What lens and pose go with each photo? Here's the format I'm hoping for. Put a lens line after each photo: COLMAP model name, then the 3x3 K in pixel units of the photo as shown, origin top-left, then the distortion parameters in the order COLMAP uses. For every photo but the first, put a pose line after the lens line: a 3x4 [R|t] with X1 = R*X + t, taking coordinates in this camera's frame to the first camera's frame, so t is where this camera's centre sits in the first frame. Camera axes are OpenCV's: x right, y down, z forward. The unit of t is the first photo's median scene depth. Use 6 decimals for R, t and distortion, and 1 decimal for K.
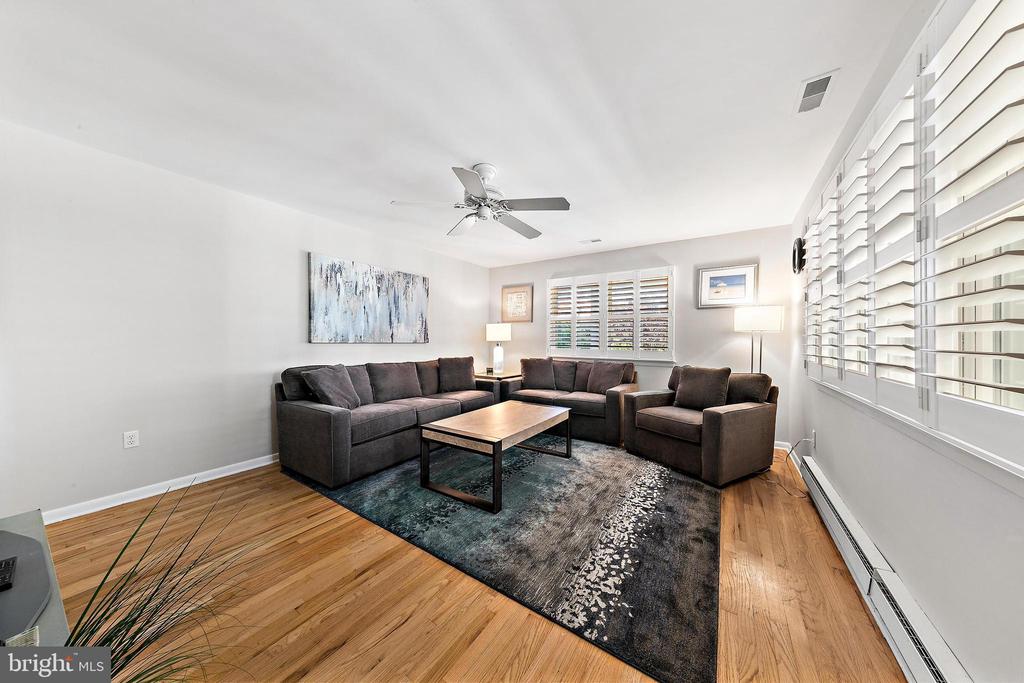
lens RADIAL K [[324.1, 0, 519.3], [0, 324.1, 341.2], [0, 0, 1]] dist [0.010636, -0.000054]
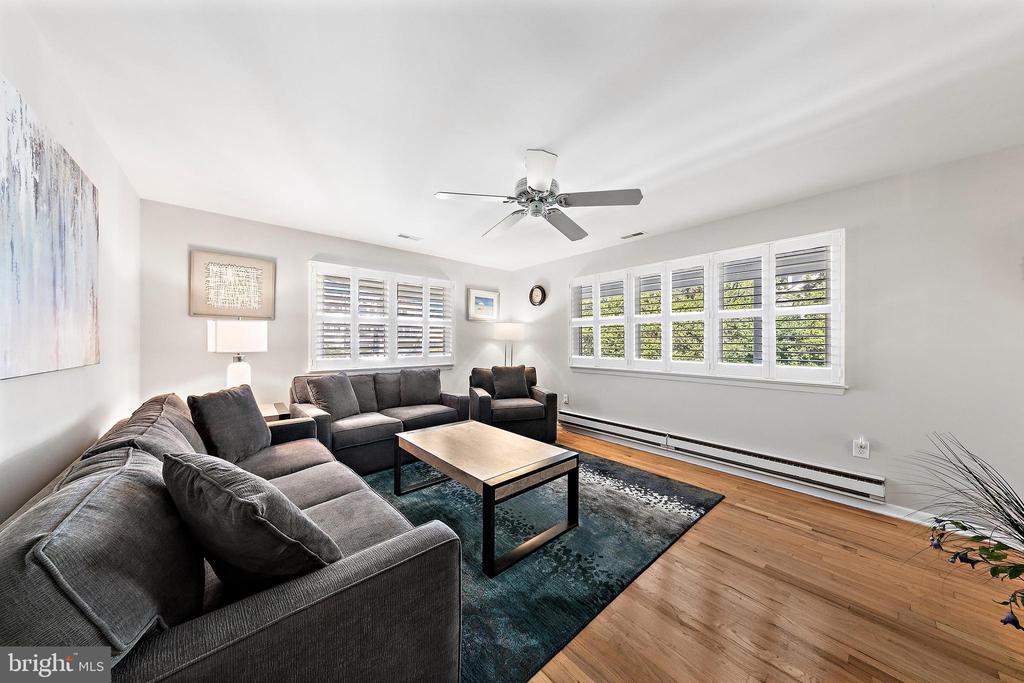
lens RADIAL K [[324.1, 0, 519.3], [0, 324.1, 341.2], [0, 0, 1]] dist [0.010636, -0.000054]
pose [[0.259248, -0.003219, 0.965806, -0.618767], [0.005252, 0.999984, 0.001923, -0.022668], [-0.965797, 0.004574, 0.259260, 0.516509]]
